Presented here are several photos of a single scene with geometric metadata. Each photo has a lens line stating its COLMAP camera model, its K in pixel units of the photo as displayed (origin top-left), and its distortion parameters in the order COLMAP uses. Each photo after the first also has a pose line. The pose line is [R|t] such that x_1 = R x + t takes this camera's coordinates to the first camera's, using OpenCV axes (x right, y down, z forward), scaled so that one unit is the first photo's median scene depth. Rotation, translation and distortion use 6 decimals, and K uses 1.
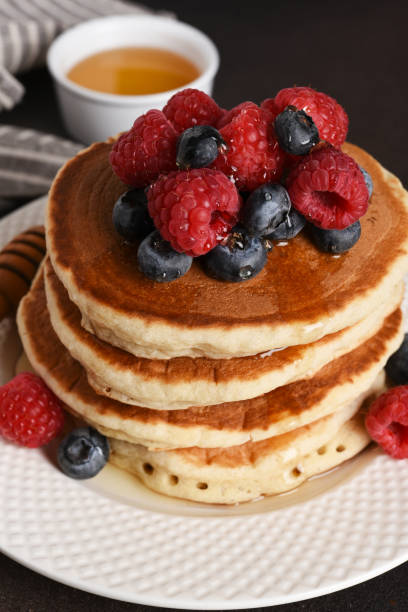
lens RADIAL K [[1038.0, 0, 204.0], [0, 1038.0, 306.0], [0, 0, 1]] dist [0.024923, -0.010360]
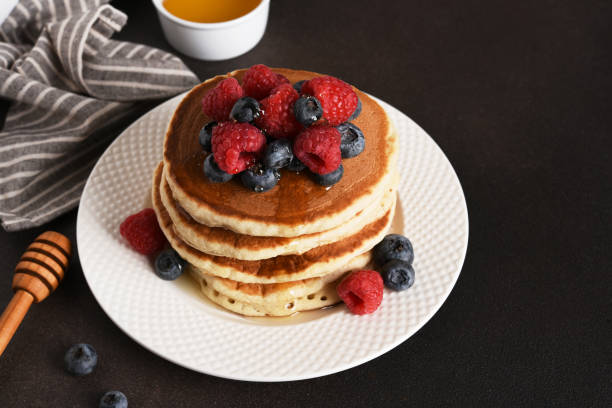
lens RADIAL K [[1038.0, 0, 306.0], [0, 1038.0, 204.0], [0, 0, 1]] dist [0.024923, -0.010360]
pose [[0.949967, 0.218731, -0.222979, 0.462257], [-0.182284, 0.967926, 0.172894, -0.294121], [0.253645, -0.123598, 0.959368, -0.555338]]
